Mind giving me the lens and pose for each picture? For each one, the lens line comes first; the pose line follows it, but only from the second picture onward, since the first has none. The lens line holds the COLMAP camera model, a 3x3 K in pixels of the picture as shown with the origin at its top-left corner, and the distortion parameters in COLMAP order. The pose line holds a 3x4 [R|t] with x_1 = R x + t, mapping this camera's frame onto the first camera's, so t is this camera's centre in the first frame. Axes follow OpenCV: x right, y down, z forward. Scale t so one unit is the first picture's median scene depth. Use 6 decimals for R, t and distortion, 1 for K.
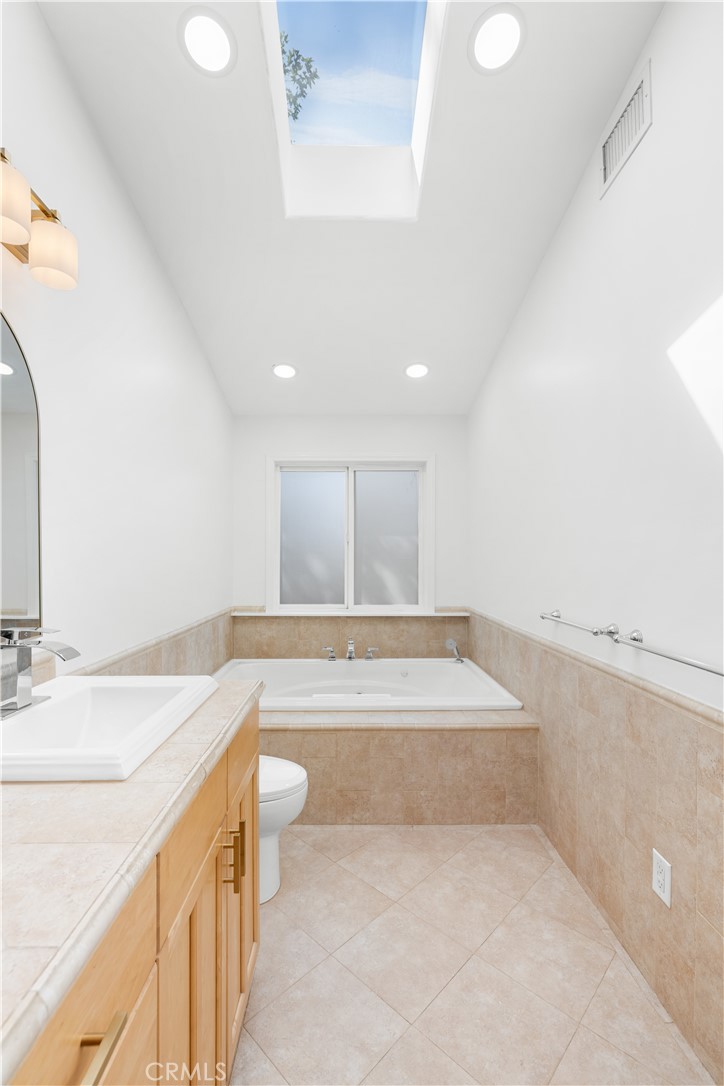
lens RADIAL K [[473.2, 0, 359.8], [0, 473.2, 559.8], [0, 0, 1]] dist [-0.000303, -0.000016]
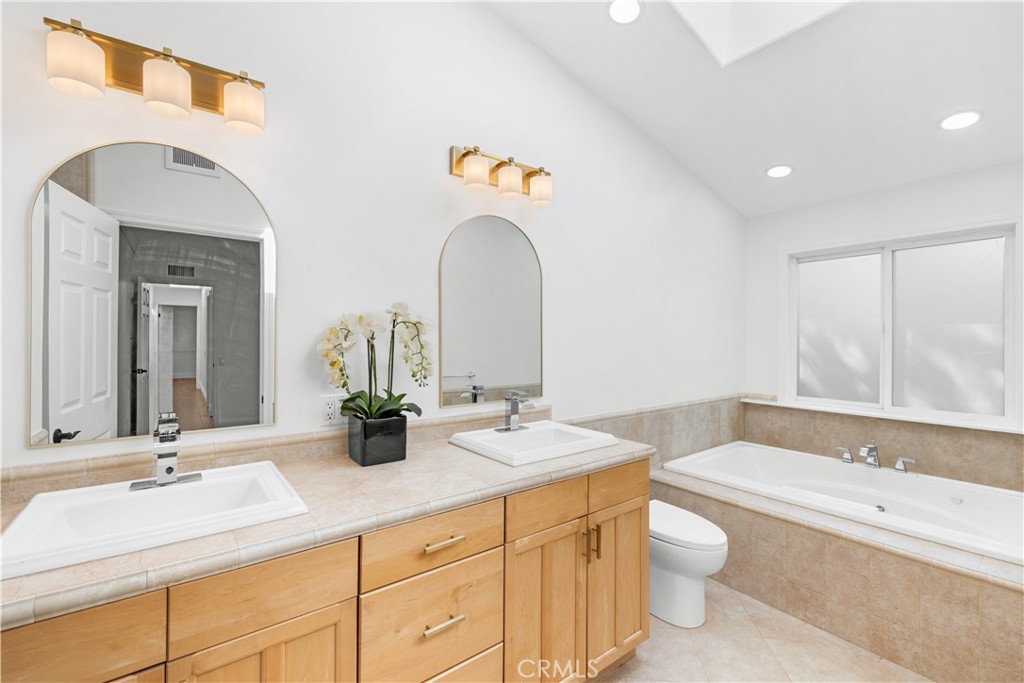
lens RADIAL K [[438.5, 0, 512.0], [0, 438.5, 337.5], [0, 0, 1]] dist [0.000046, 0.000391]
pose [[0.600377, -0.000324, -0.799717, 0.354614], [-0.007481, 0.999954, -0.006021, -0.032635], [0.799682, 0.009597, 0.600346, -0.061092]]
